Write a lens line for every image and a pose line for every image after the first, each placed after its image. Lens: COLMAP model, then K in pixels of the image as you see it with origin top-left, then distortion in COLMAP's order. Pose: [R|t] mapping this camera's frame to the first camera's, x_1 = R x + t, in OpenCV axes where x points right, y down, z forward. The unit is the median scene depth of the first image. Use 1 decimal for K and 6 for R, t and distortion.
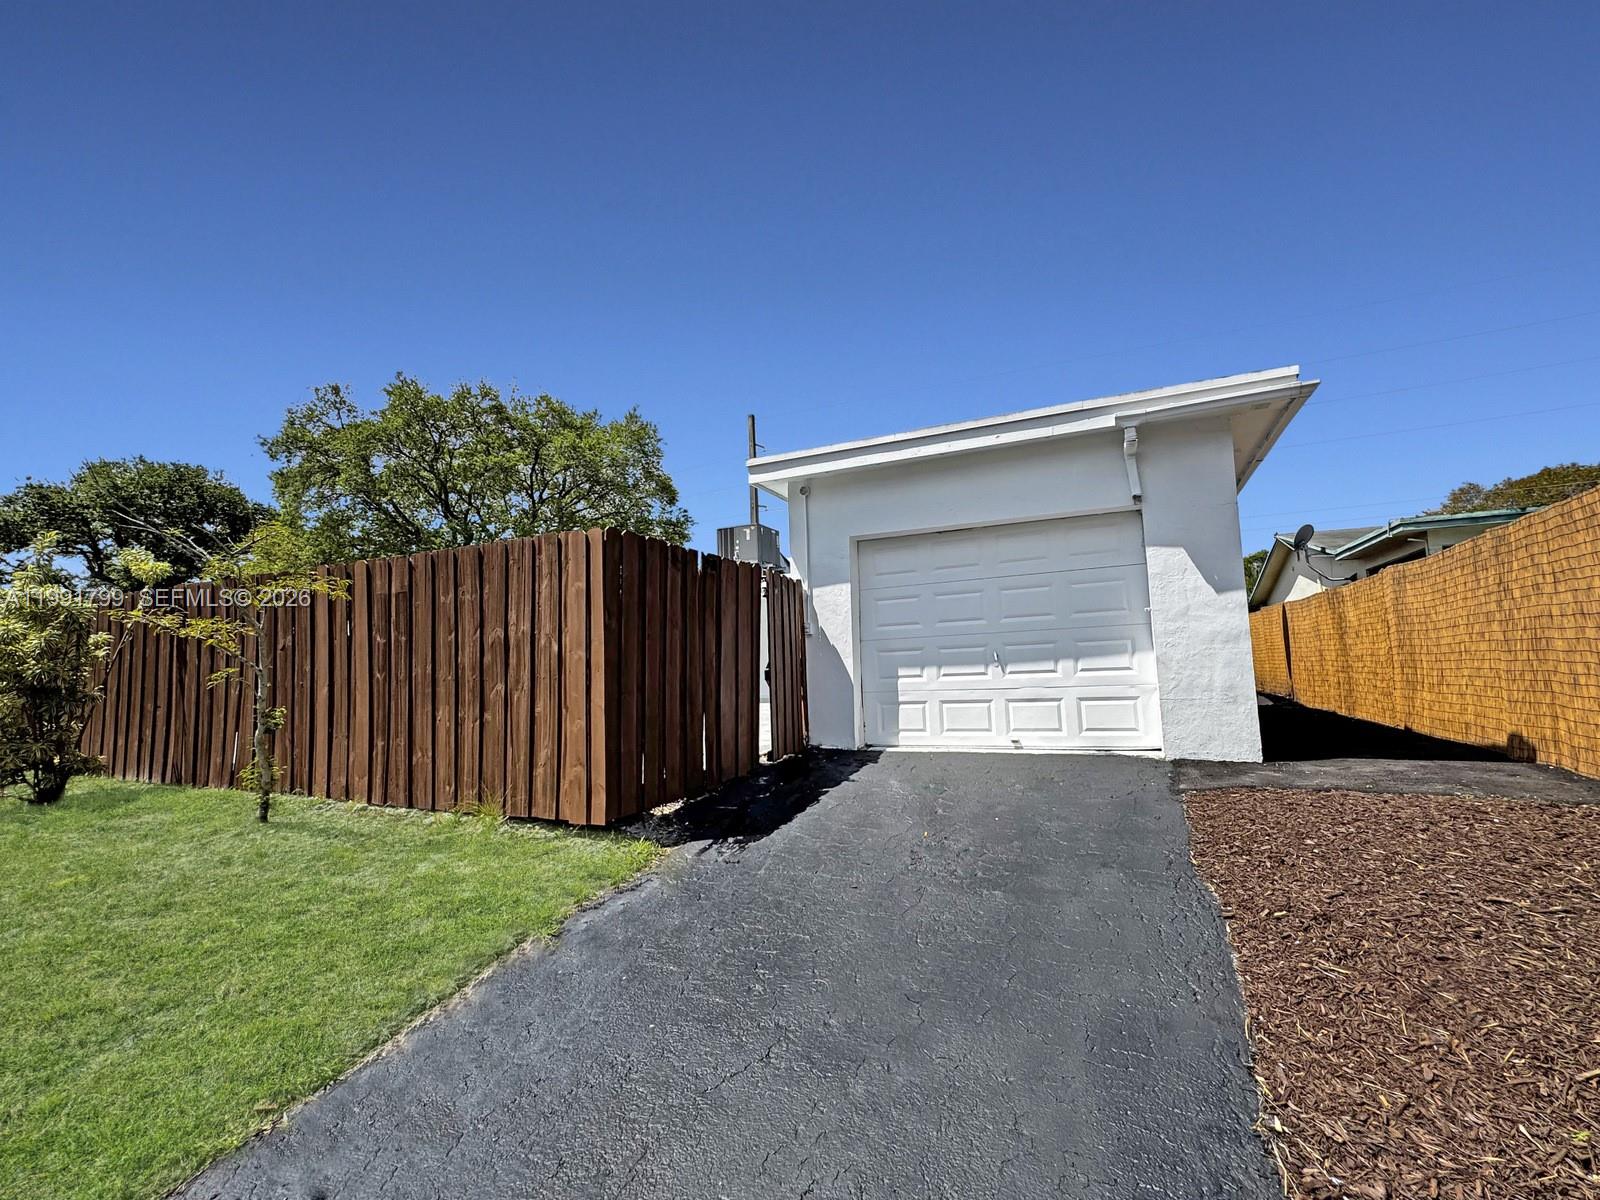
lens RADIAL K [[669.6, 0, 800.0], [0, 669.6, 600.0], [0, 0, 1]] dist [-0.035382, -0.000084]
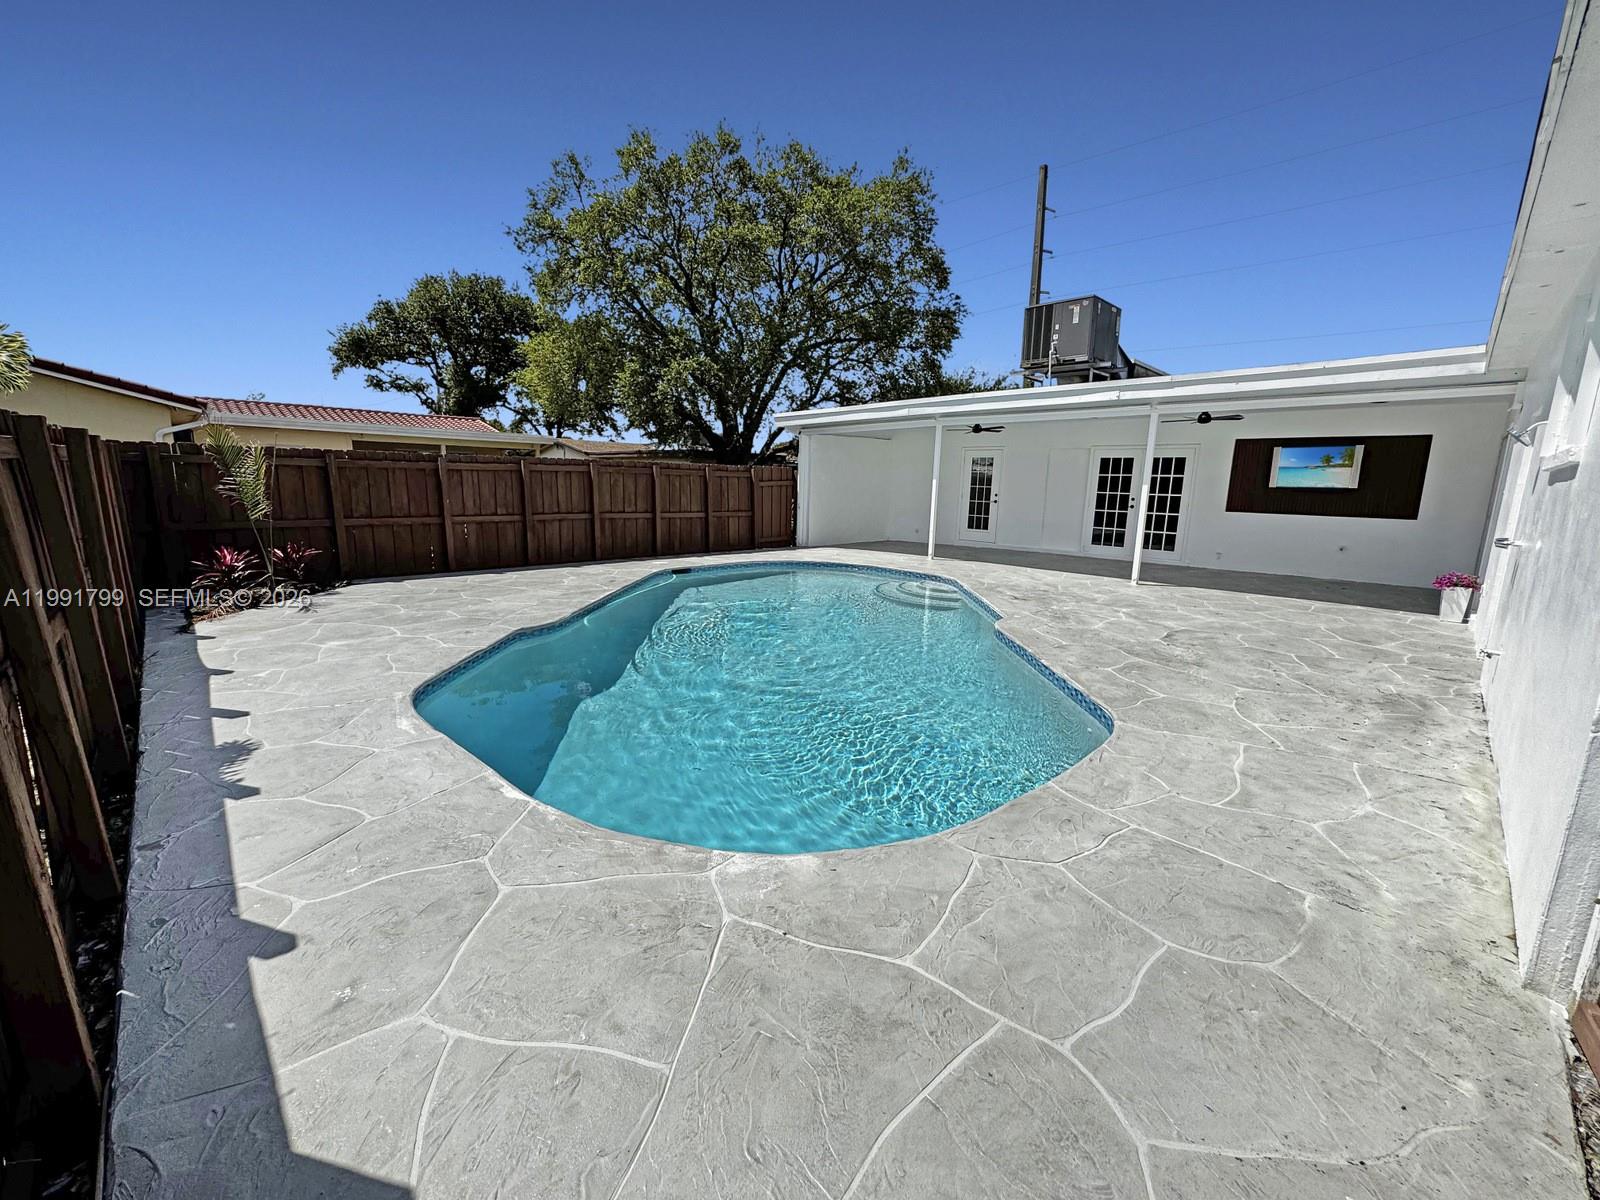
lens RADIAL K [[639.4, 0, 800.0], [0, 639.4, 600.0], [0, 0, 1]] dist [-0.002884, 0.000173]
pose [[0.935550, 0.112526, -0.334790, -0.053258], [-0.011709, 0.957251, 0.289020, -0.003529], [0.353001, -0.266473, 0.896874, 0.149758]]
